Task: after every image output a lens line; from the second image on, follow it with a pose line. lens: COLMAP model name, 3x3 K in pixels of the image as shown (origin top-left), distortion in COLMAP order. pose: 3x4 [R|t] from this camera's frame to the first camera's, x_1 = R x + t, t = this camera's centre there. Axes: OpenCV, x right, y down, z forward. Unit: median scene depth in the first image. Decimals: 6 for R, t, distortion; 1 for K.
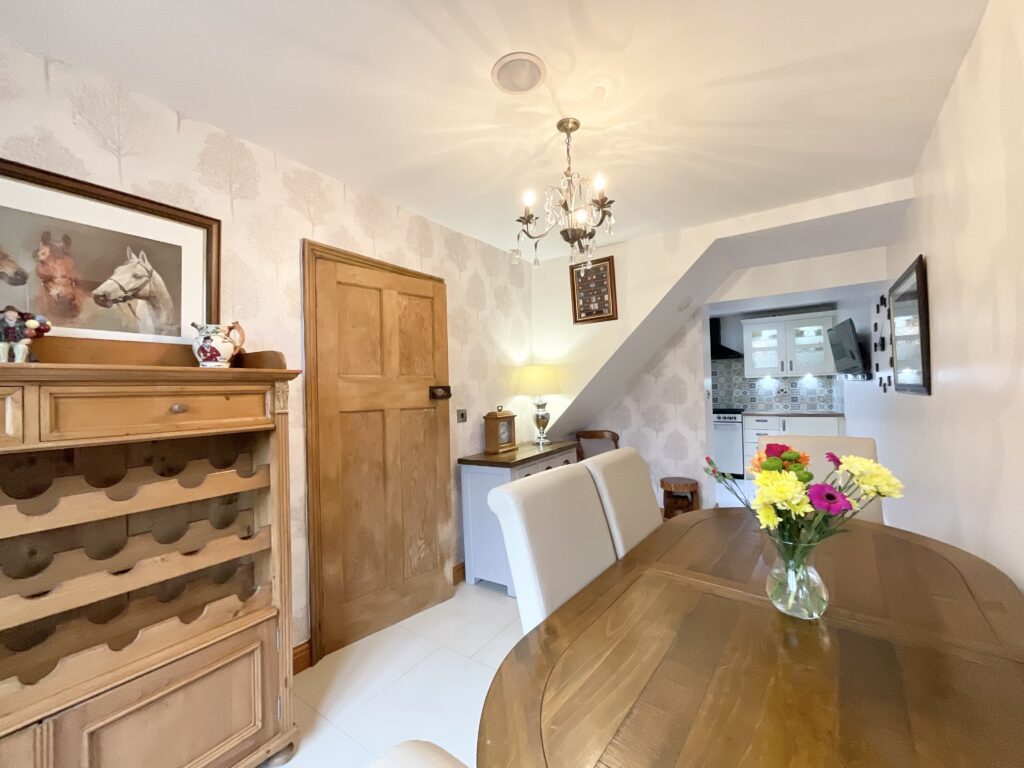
lens RADIAL K [[409.6, 0, 510.8], [0, 409.6, 384.6], [0, 0, 1]] dist [-0.002709, 0.002382]
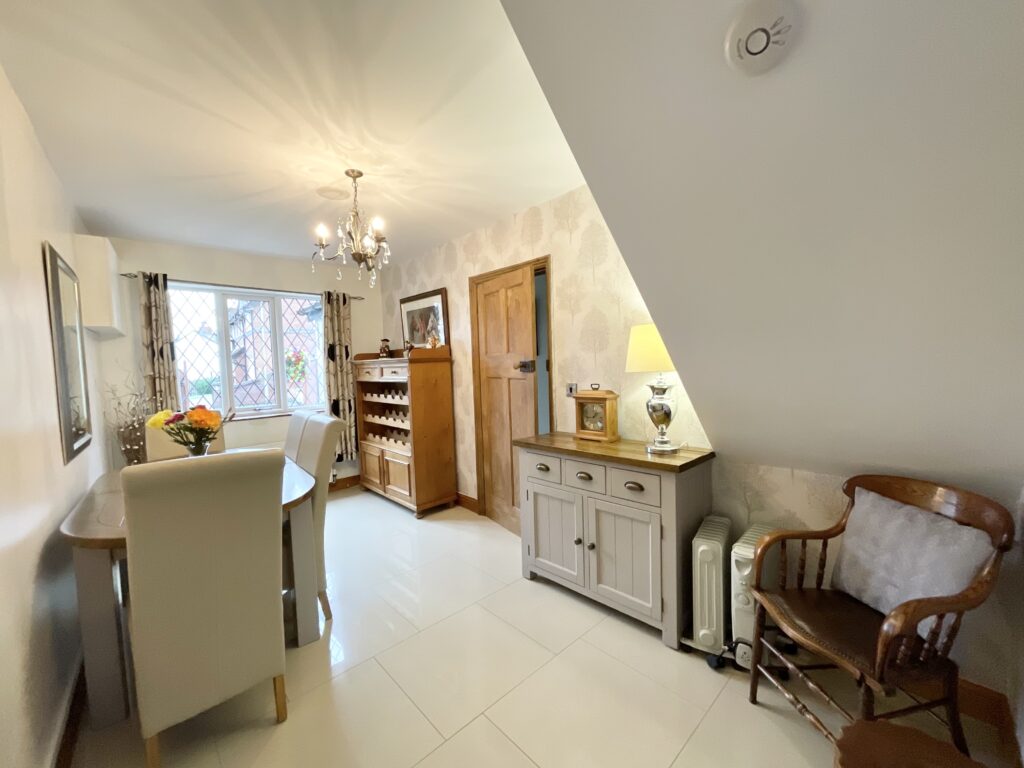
lens RADIAL K [[409.6, 0, 511.9], [0, 409.6, 381.8], [0, 0, 1]] dist [-0.002709, 0.002382]
pose [[-0.208984, 0.083076, -0.974384, 1.202909], [0.052598, 0.995898, 0.073629, -0.030226], [0.976504, -0.035863, -0.212496, 1.533994]]
